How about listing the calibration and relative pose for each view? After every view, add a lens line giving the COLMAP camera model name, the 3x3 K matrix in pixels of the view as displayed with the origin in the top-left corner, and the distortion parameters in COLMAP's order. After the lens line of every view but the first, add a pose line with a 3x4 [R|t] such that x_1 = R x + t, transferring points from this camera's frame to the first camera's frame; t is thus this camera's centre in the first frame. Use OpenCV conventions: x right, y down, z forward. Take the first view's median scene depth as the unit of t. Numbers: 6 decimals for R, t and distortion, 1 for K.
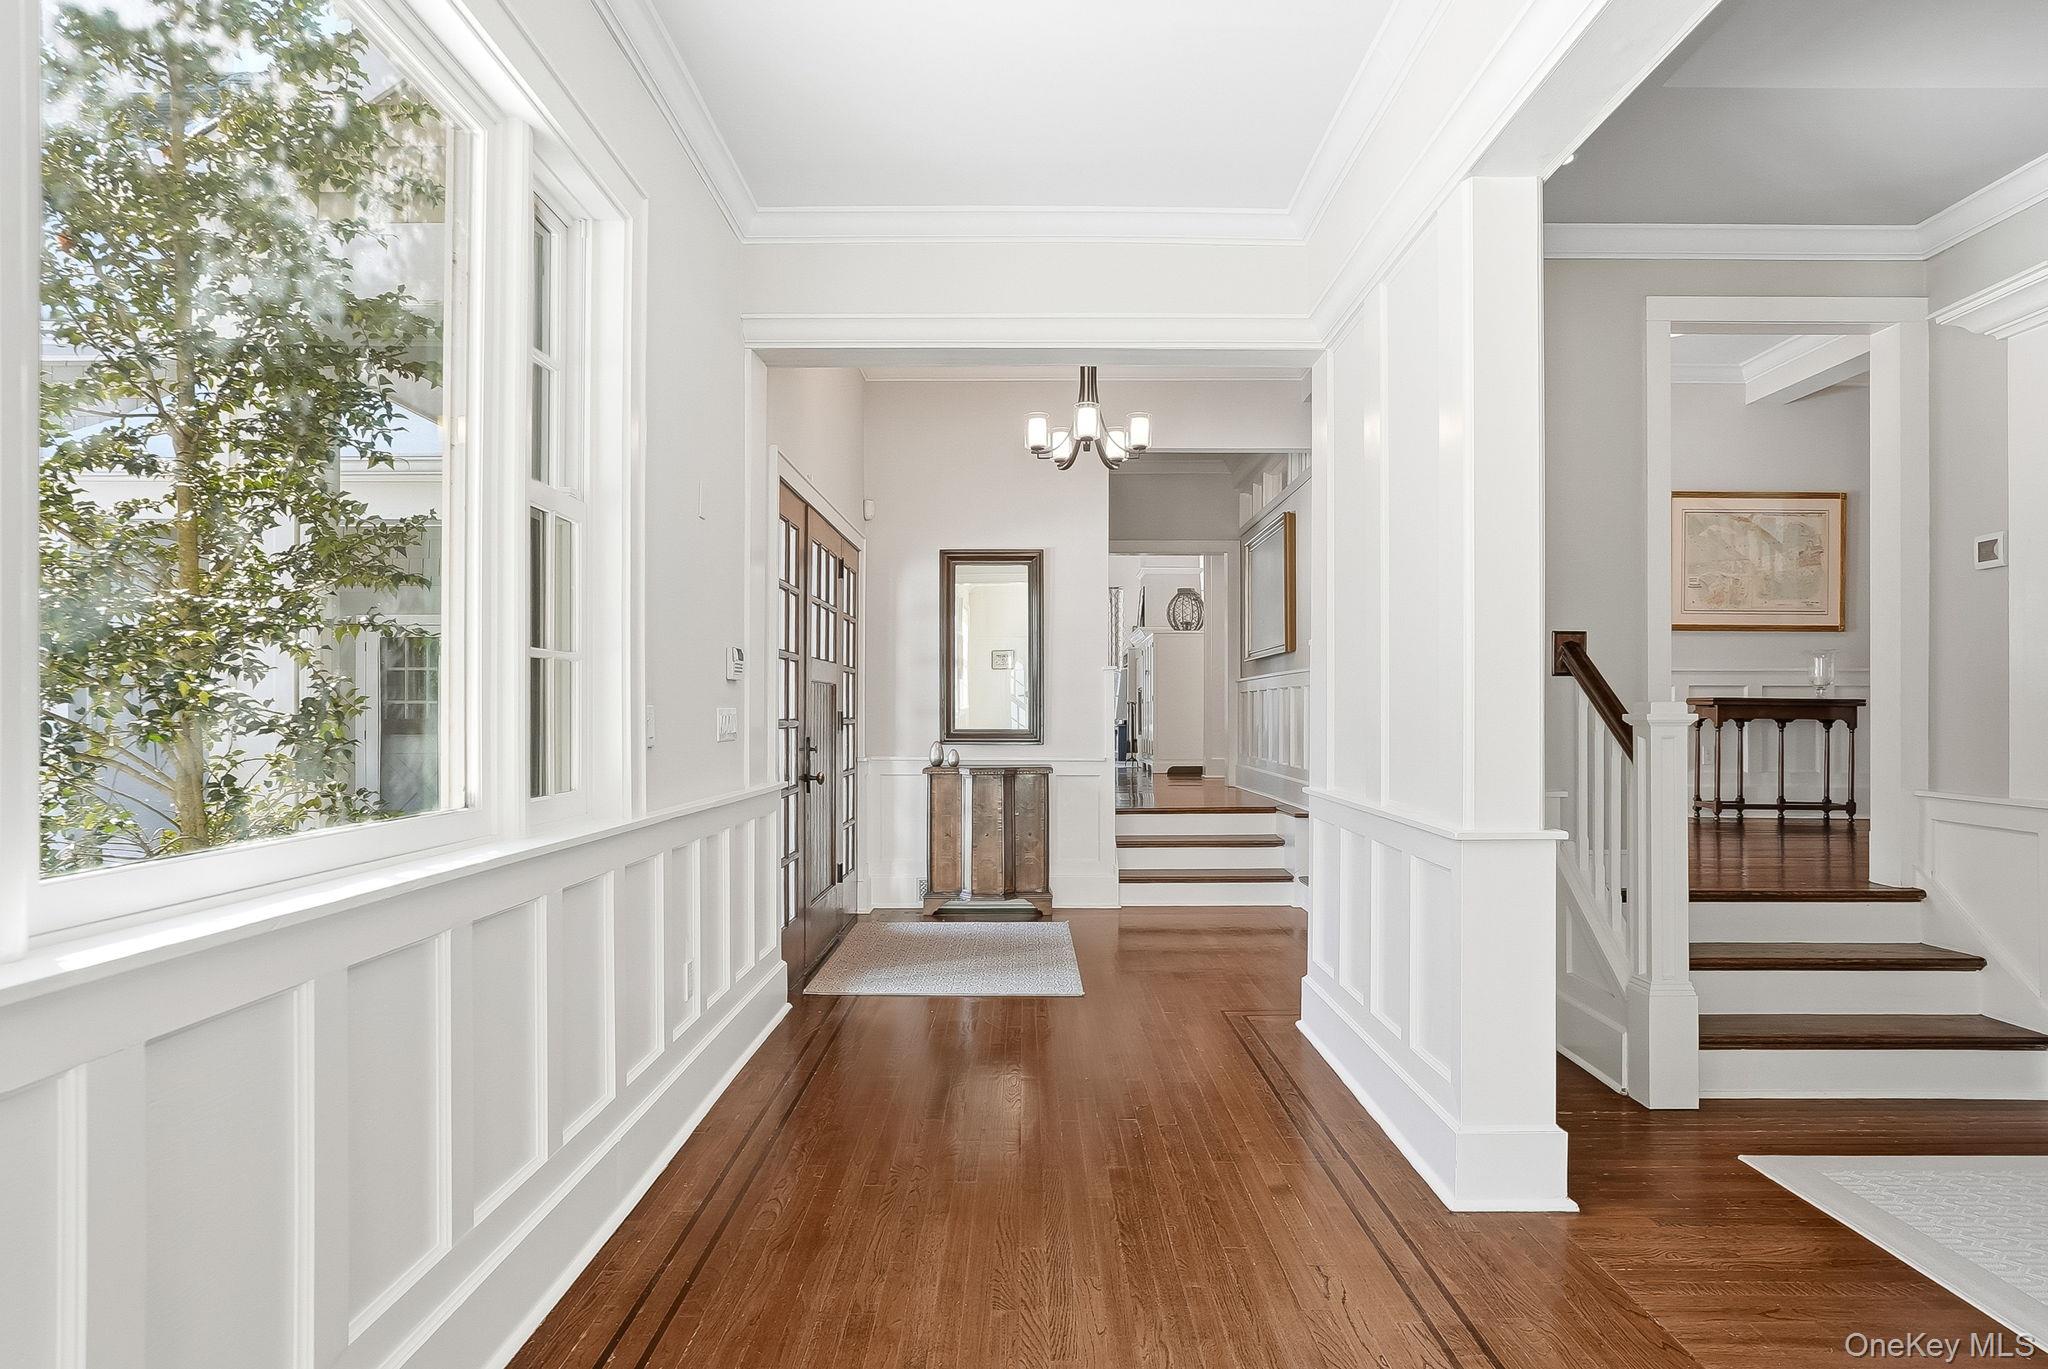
lens RADIAL K [[1277.1, 0, 1029.5], [0, 1277.1, 705.9], [0, 0, 1]] dist [0.000005, 0.000975]
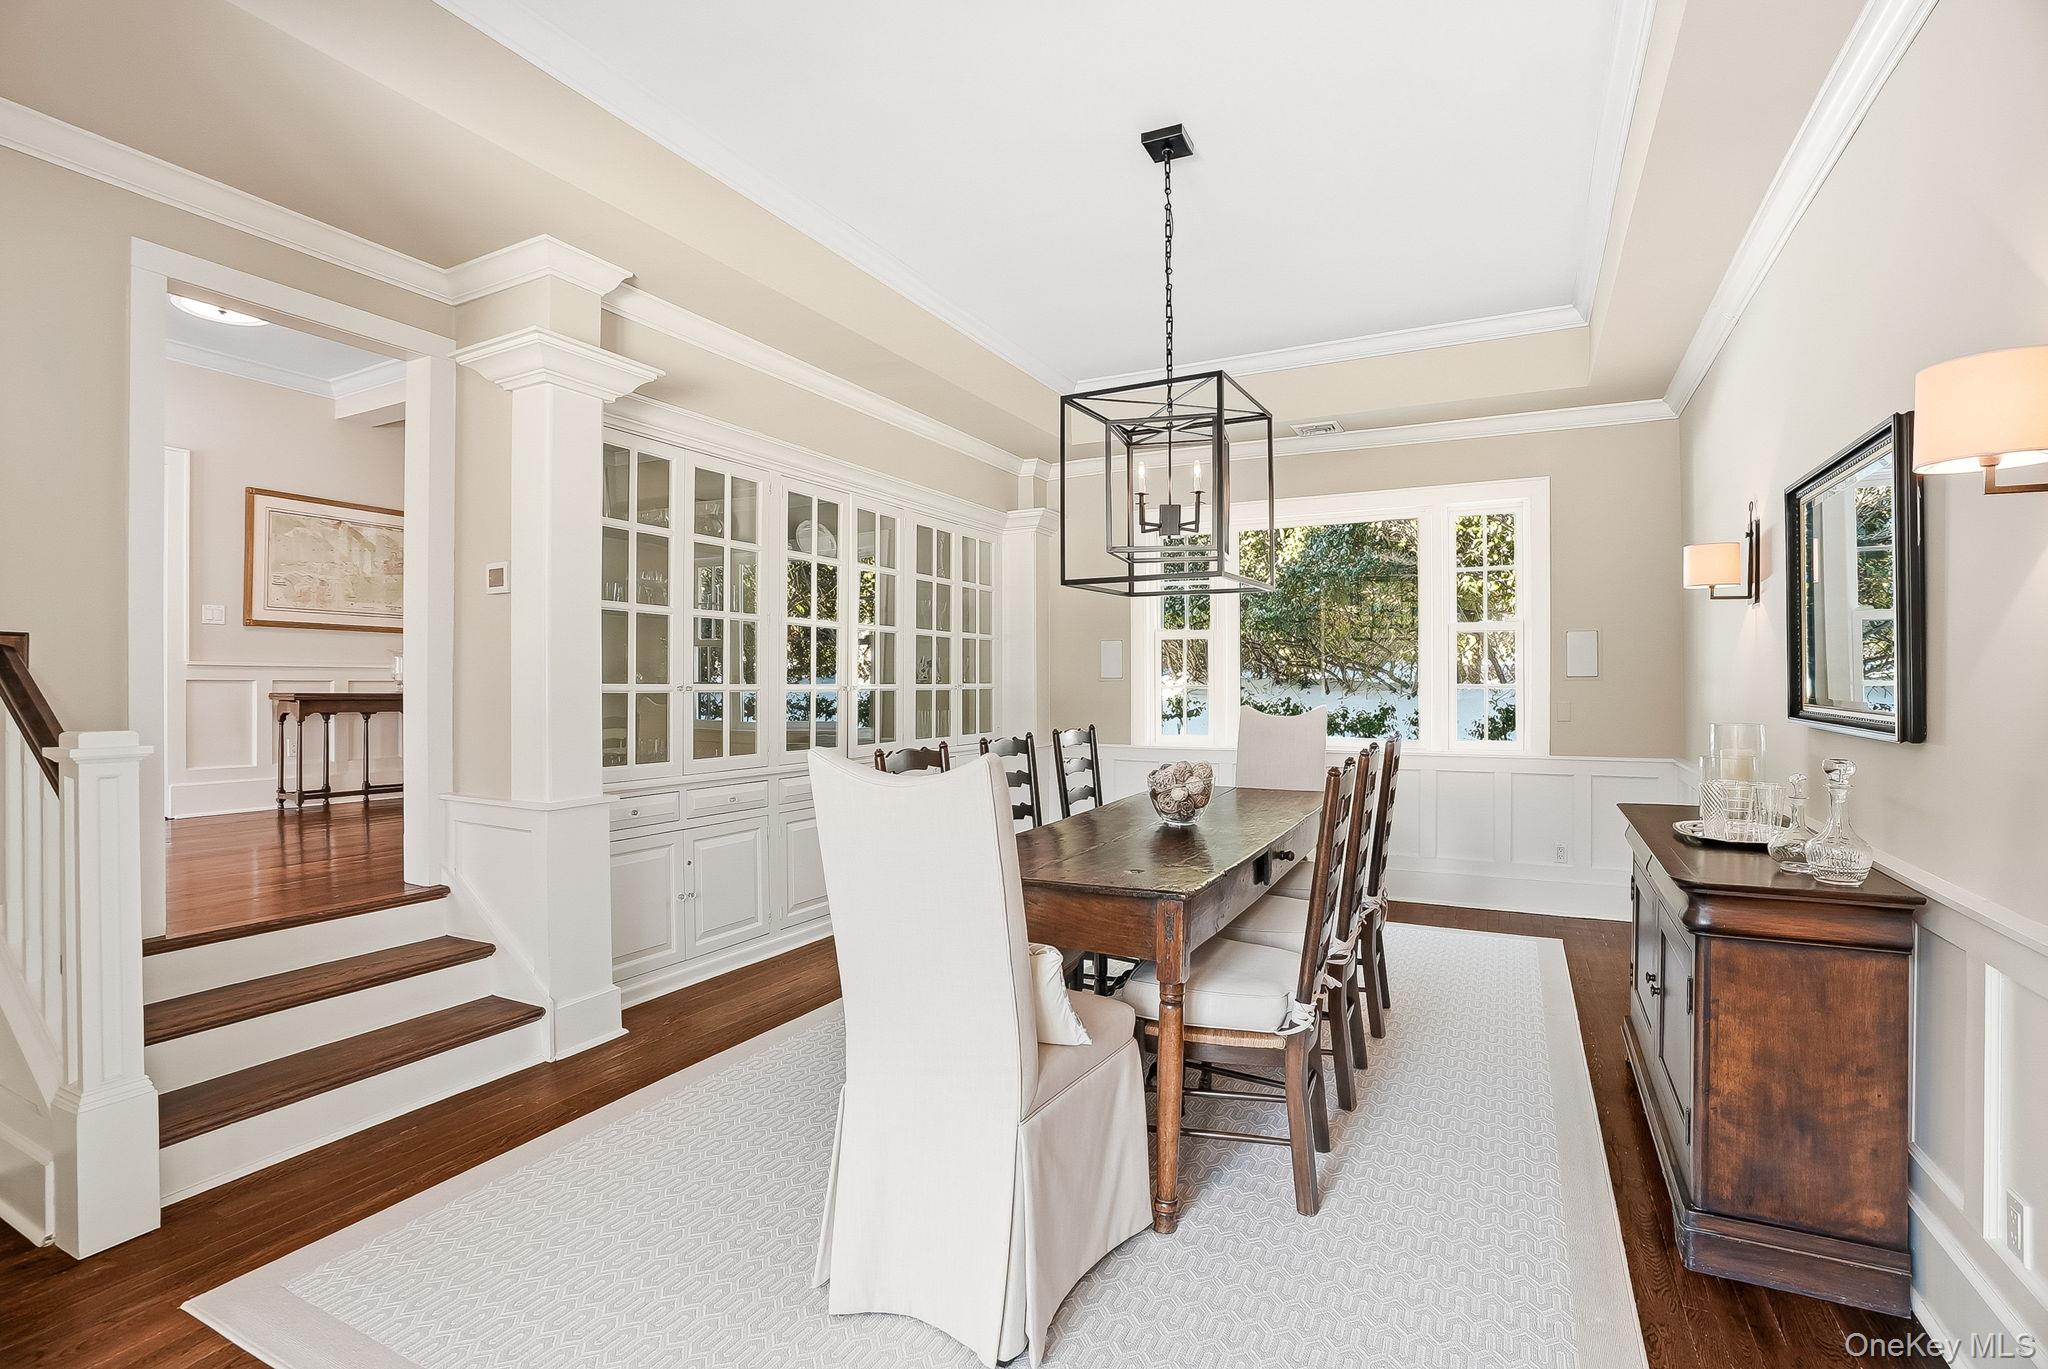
lens RADIAL K [[948.5, 0, 1024.0], [0, 948.5, 684.5], [0, 0, 1]] dist [-0.021906, -0.000023]
pose [[0.463813, -0.002008, 0.885931, 0.137587], [-0.005395, 0.999972, 0.005091, -0.020555], [-0.885917, -0.007141, 0.463790, 0.124796]]
